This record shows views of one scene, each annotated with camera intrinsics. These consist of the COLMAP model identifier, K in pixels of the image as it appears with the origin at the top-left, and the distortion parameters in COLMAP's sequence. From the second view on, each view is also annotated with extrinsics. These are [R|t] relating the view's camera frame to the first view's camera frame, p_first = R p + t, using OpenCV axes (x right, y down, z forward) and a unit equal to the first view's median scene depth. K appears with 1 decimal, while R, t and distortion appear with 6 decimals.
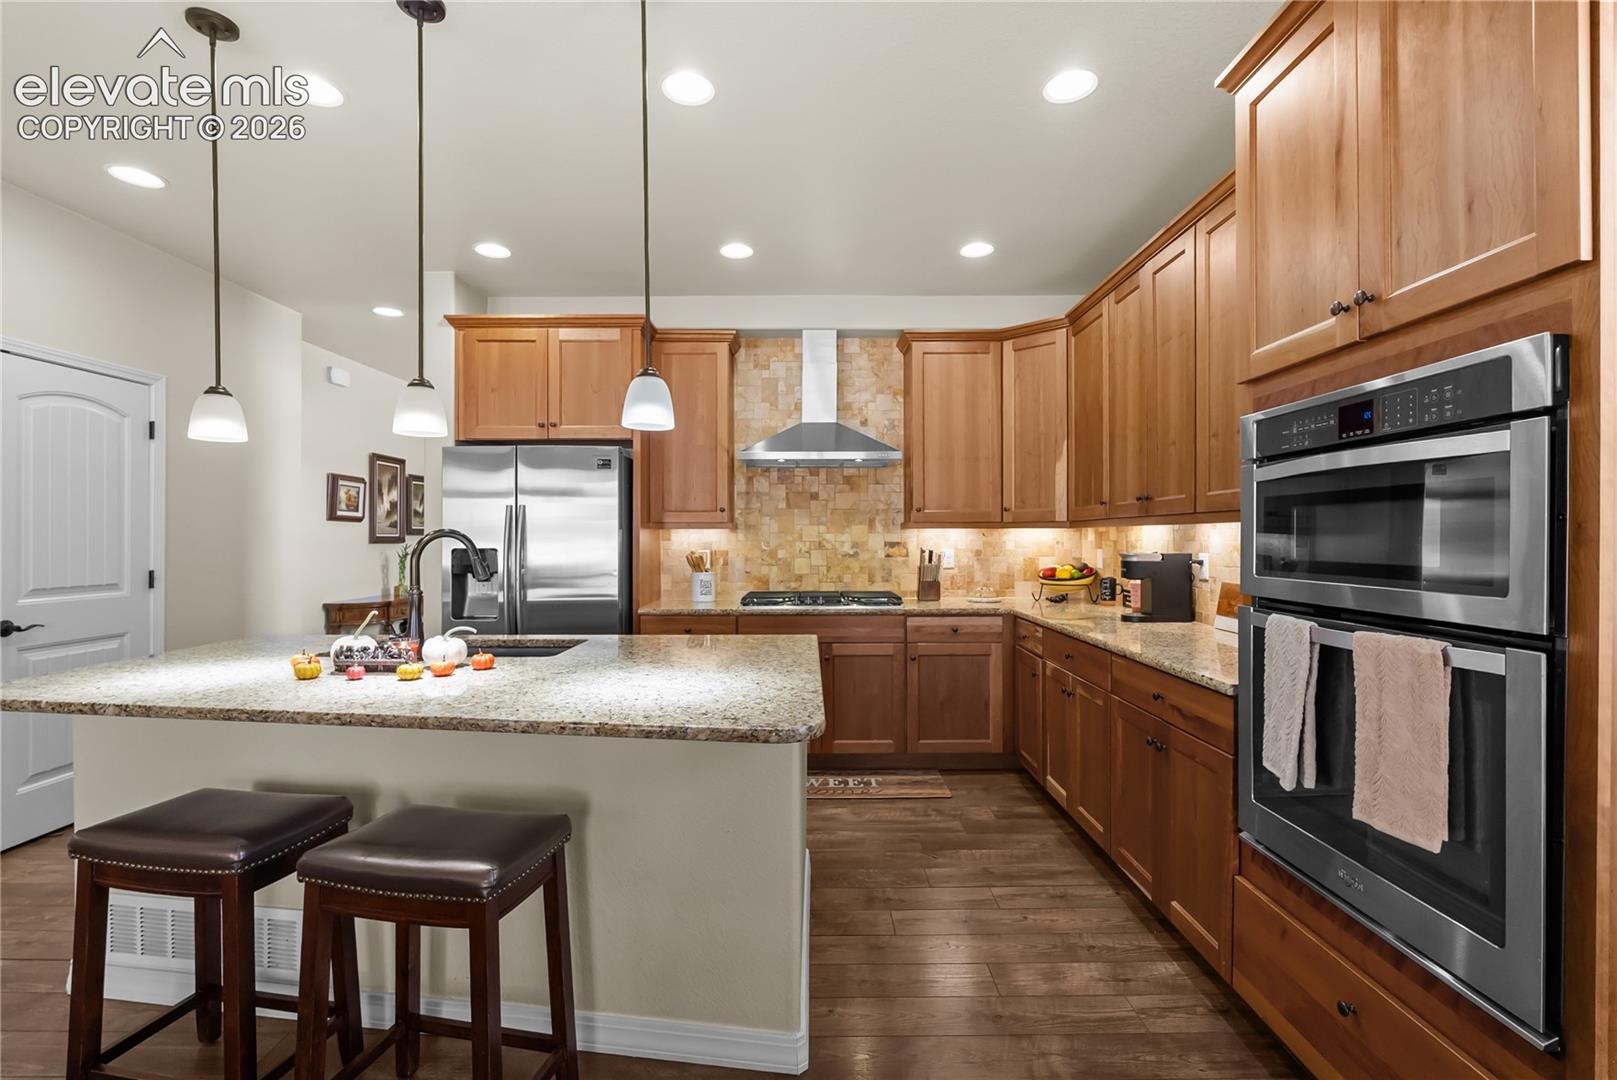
lens RADIAL K [[730.0, 0, 812.6], [0, 730.0, 539.3], [0, 0, 1]] dist [-0.002360, -0.000390]
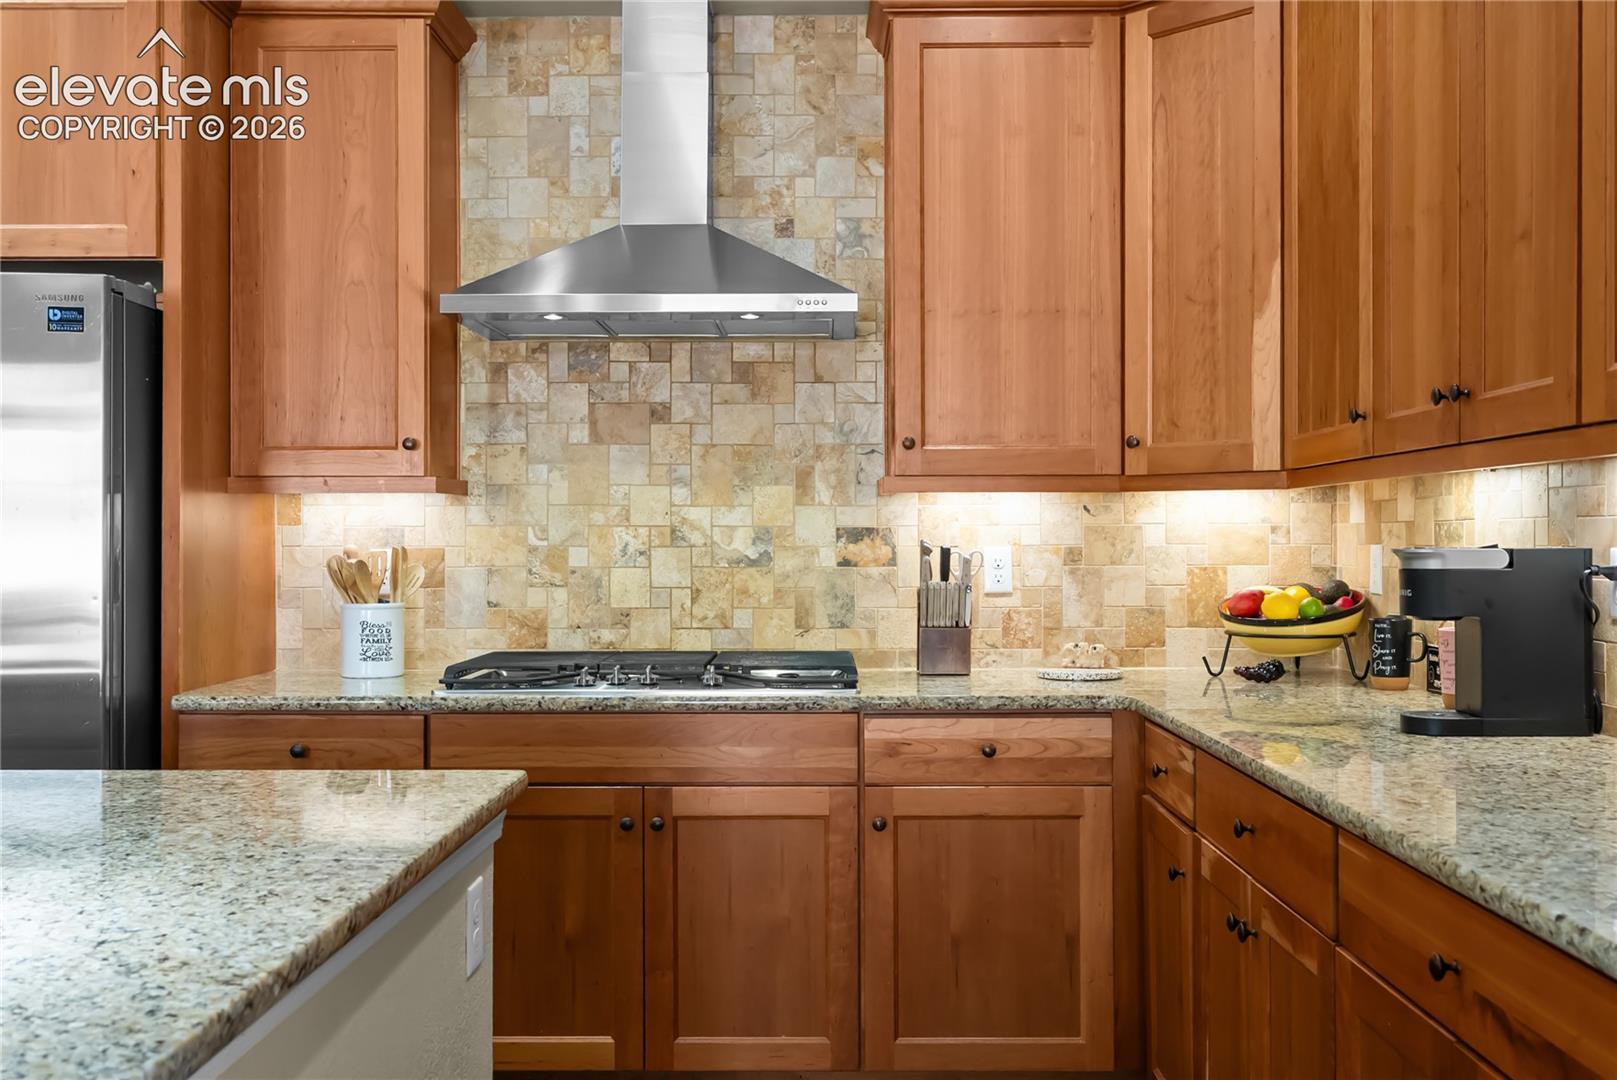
lens RADIAL K [[1585.0, 0, 812.1], [0, 1585.0, 533.6], [0, 0, 1]] dist [0.012145, 0.001944]
pose [[0.999886, 0.000437, -0.015082, 0.098555], [-0.000513, 0.999987, -0.004998, 0.011236], [0.015079, 0.005005, 0.999874, 0.136395]]
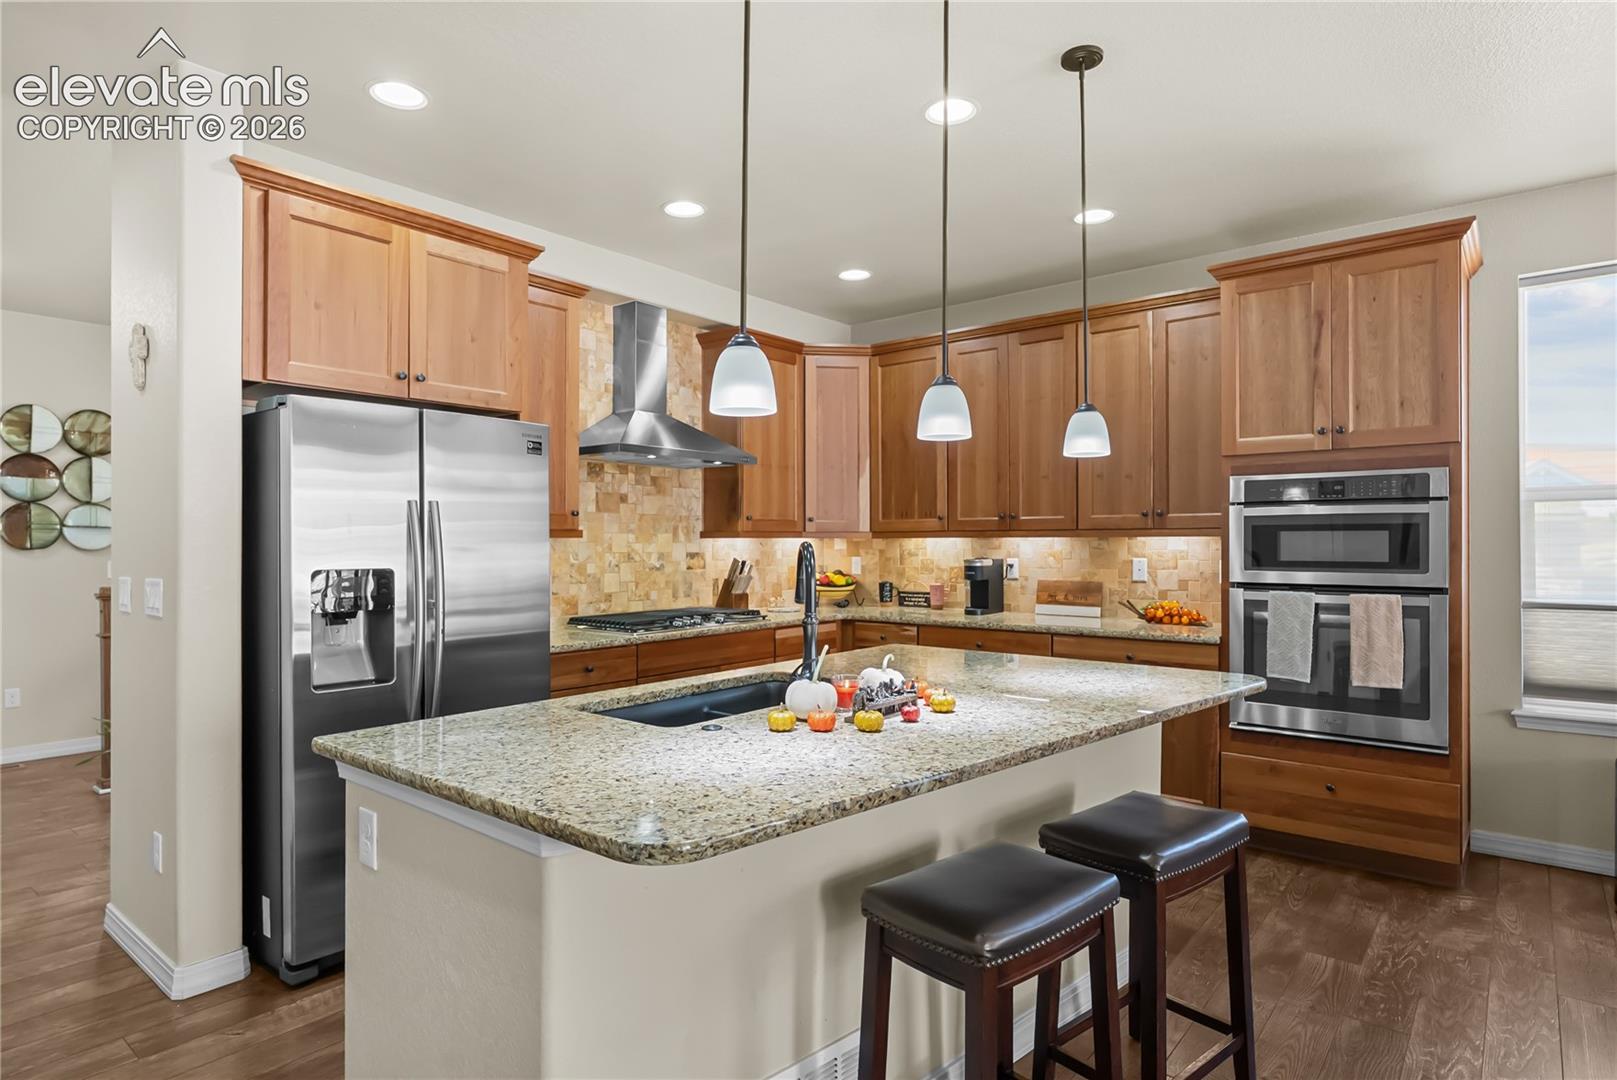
lens RADIAL K [[883.5, 0, 841.7], [0, 883.5, 540.5], [0, 0, 1]] dist [0.000407, 0.001923]
pose [[0.615878, 0.000387, 0.787842, -0.639607], [0.003523, 0.999989, -0.003245, -0.006905], [-0.787834, 0.004774, 0.615869, 0.183295]]
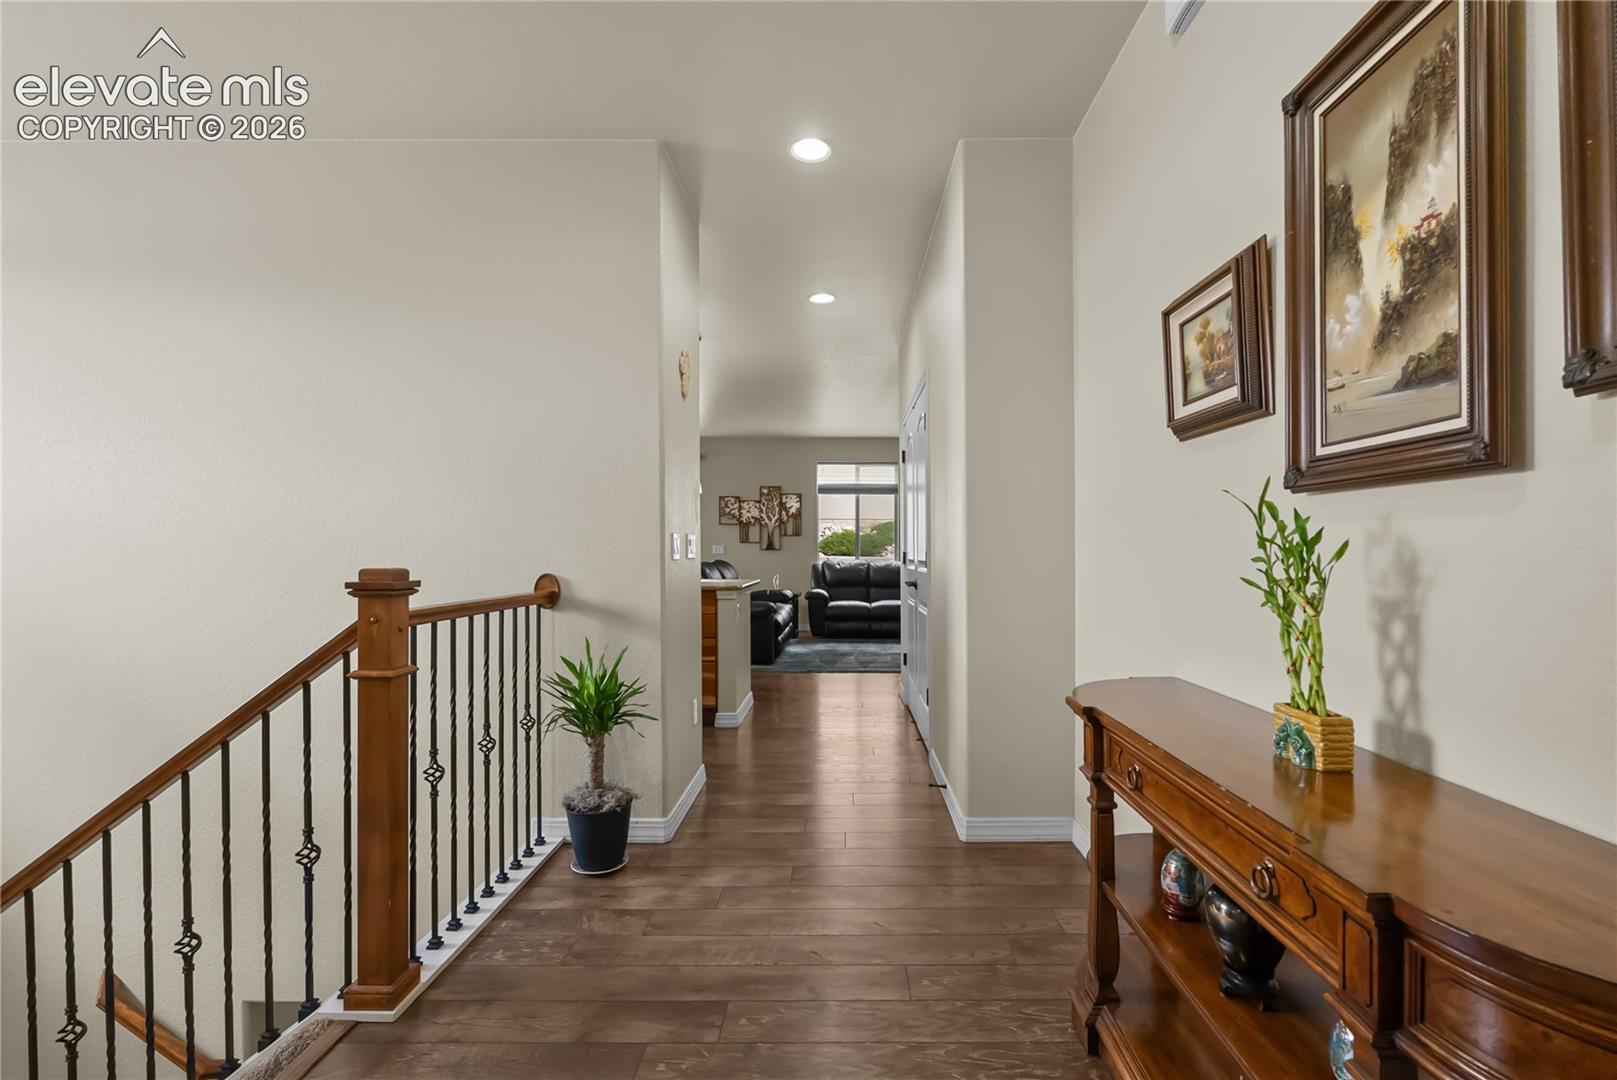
lens RADIAL K [[731.5, 0, 837.5], [0, 731.5, 555.8], [0, 0, 1]] dist [-0.001684, -0.000447]
pose [[-0.999989, 0.000668, 0.004600, -0.599472], [0.000709, 0.999961, 0.008783, 0.030311], [-0.004594, 0.008786, -0.999951, 1.600305]]
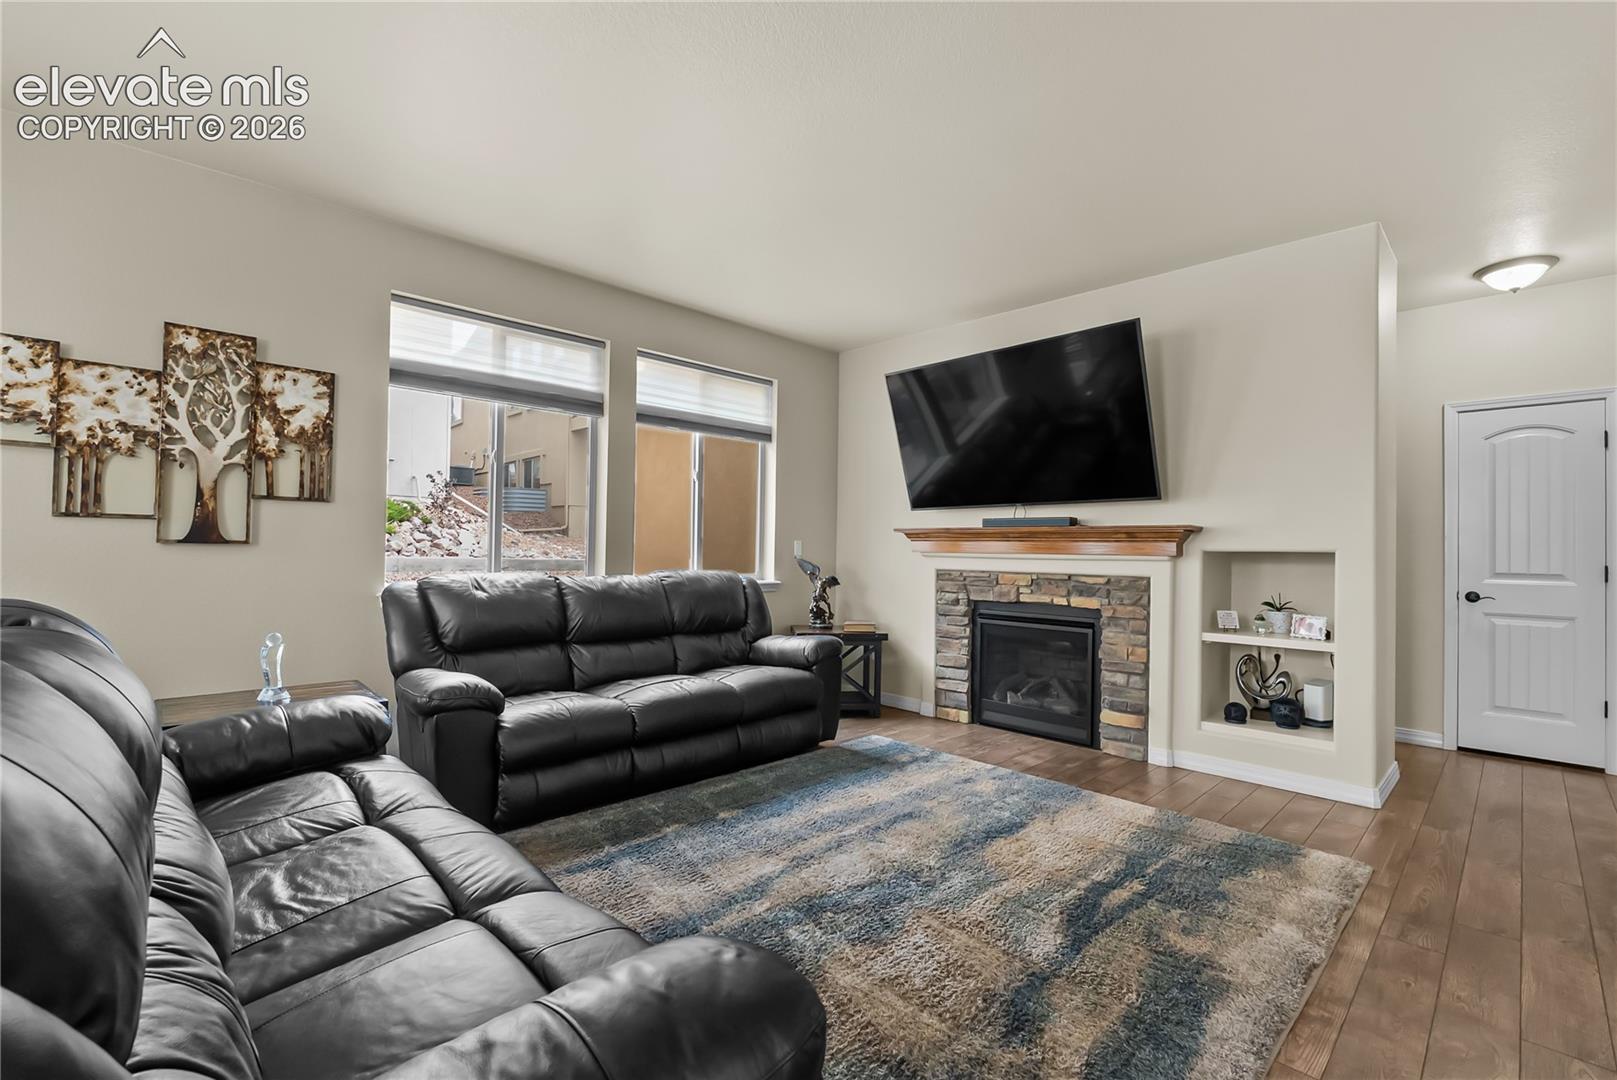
lens RADIAL K [[721.5, 0, 848.0], [0, 721.5, 538.0], [0, 0, 1]] dist [-0.000856, -0.000236]
pose [[-0.695261, -0.018059, -0.718530, -0.320818], [-0.015440, 0.999829, -0.010189, 0.024740], [0.718592, 0.004010, -0.695421, 0.249581]]
